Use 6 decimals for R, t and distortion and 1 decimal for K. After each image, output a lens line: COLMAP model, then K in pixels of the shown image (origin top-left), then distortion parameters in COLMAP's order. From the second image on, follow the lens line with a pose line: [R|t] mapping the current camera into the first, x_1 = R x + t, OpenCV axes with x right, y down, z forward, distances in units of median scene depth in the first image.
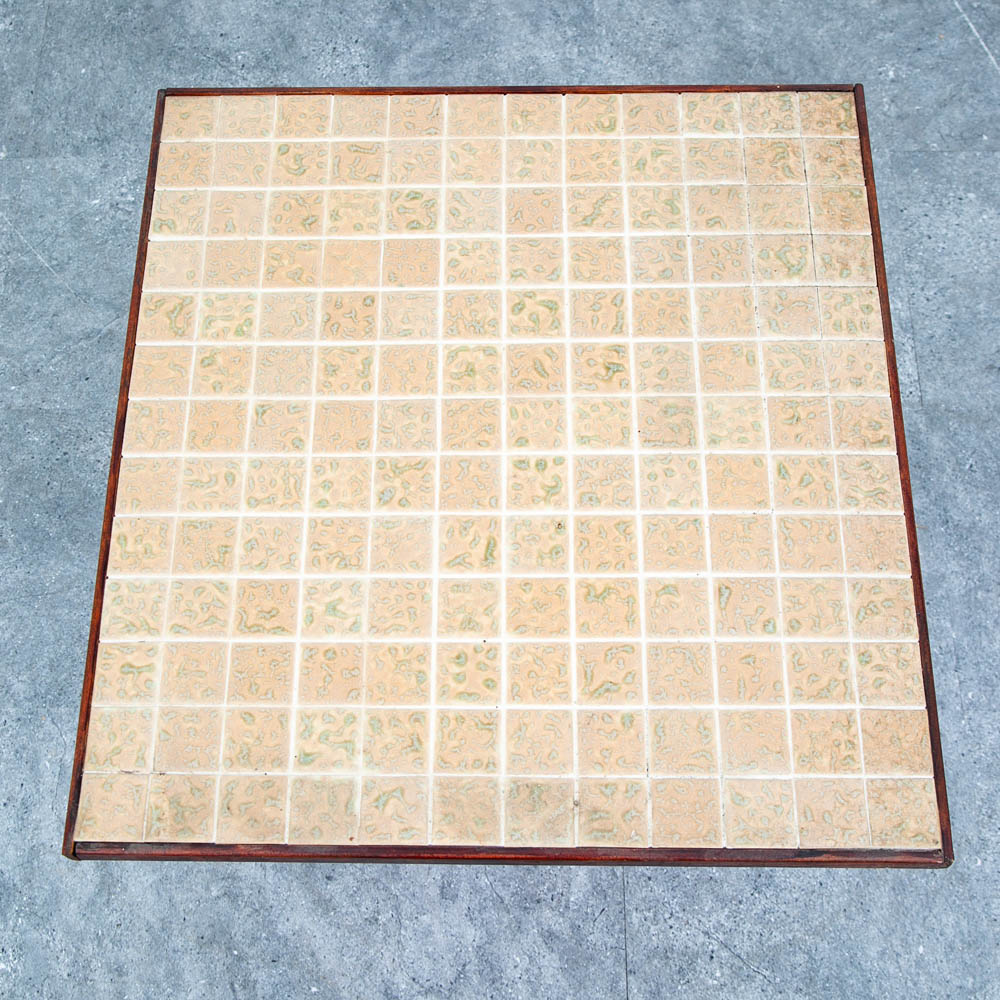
lens RADIAL K [[1702.3, 0, 484.2], [0, 1702.3, 552.8], [0, 0, 1]] dist [0.008428, 0.000000]
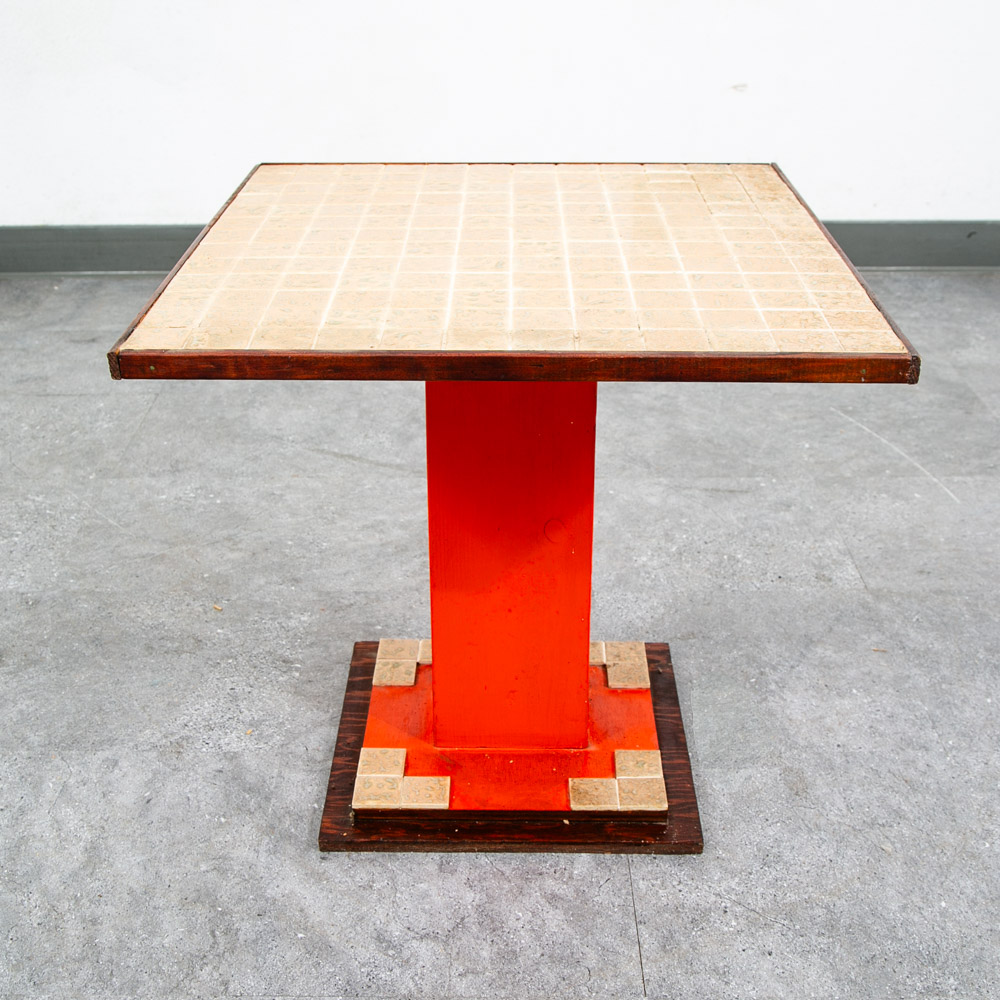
lens RADIAL K [[1467.7, 0, 499.2], [0, 1467.7, 465.6], [0, 0, 1]] dist [-0.035931, 0.000000]
pose [[0.999838, 0.015992, 0.008207, -0.002833], [-0.006813, 0.759655, -0.650290, 0.777102], [-0.016634, 0.650129, 0.759641, 0.306234]]
